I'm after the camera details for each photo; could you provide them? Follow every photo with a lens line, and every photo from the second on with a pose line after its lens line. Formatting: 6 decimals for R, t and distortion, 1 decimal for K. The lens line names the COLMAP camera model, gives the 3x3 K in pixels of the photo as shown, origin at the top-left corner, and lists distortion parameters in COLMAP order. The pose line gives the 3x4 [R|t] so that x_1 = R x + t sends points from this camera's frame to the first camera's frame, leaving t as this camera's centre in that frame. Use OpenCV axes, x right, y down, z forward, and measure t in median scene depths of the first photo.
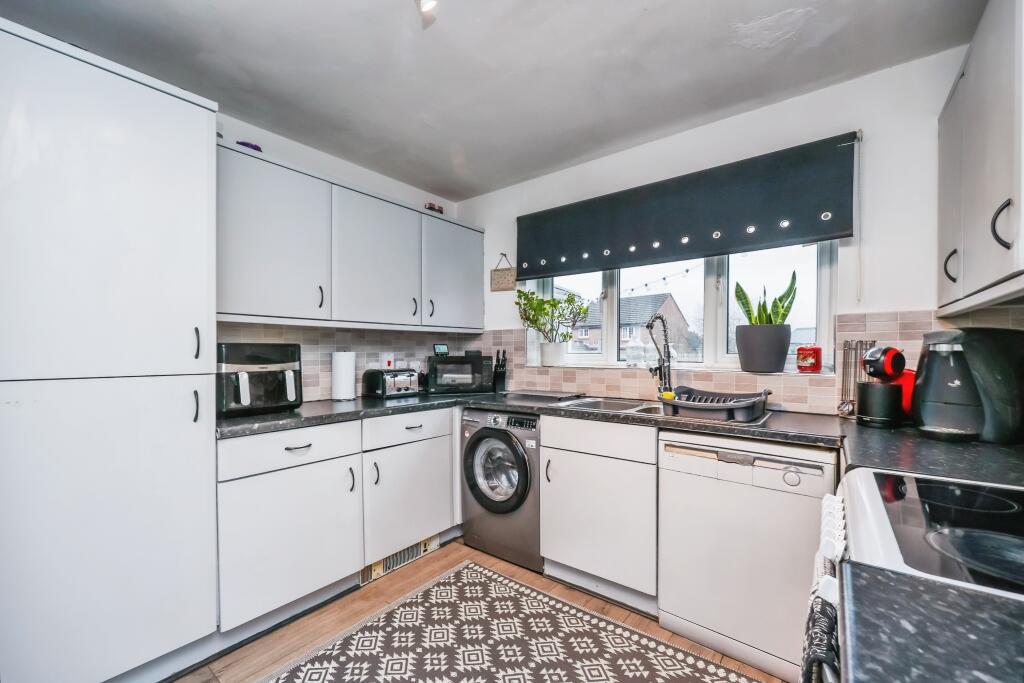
lens RADIAL K [[414.0, 0, 511.9], [0, 414.0, 357.5], [0, 0, 1]] dist [0.000778, 0.000113]
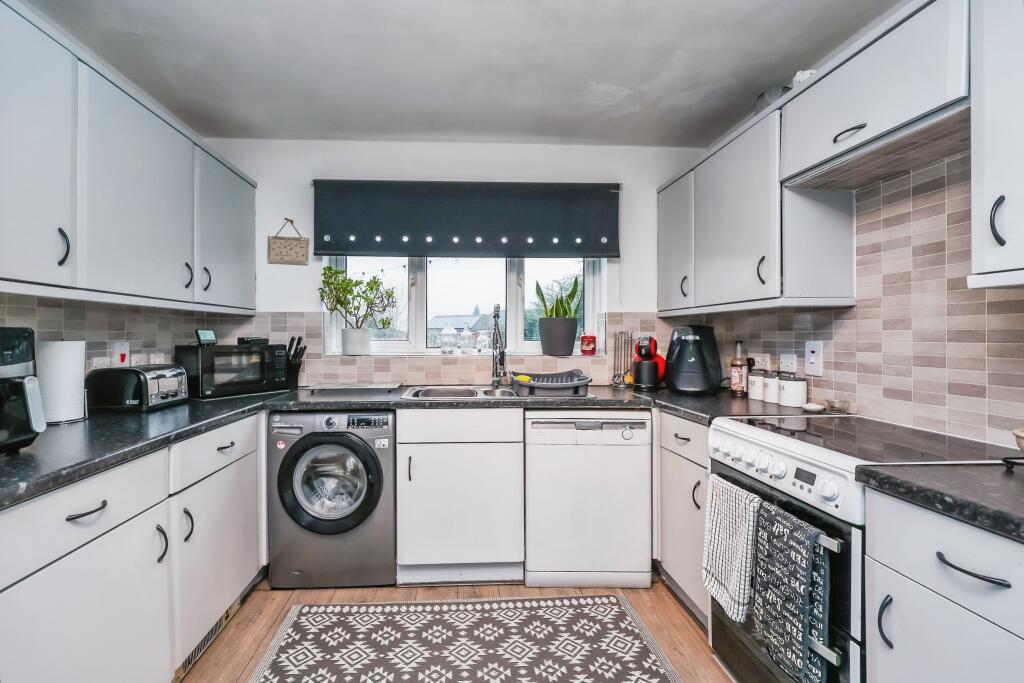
lens RADIAL K [[414.0, 0, 512.0], [0, 414.0, 338.4], [0, 0, 1]] dist [0.000778, 0.000113]
pose [[0.764390, -0.001330, 0.644753, -0.309021], [0.007809, 0.999944, -0.007195, -0.008219], [-0.644707, 0.010535, 0.764357, 0.134151]]
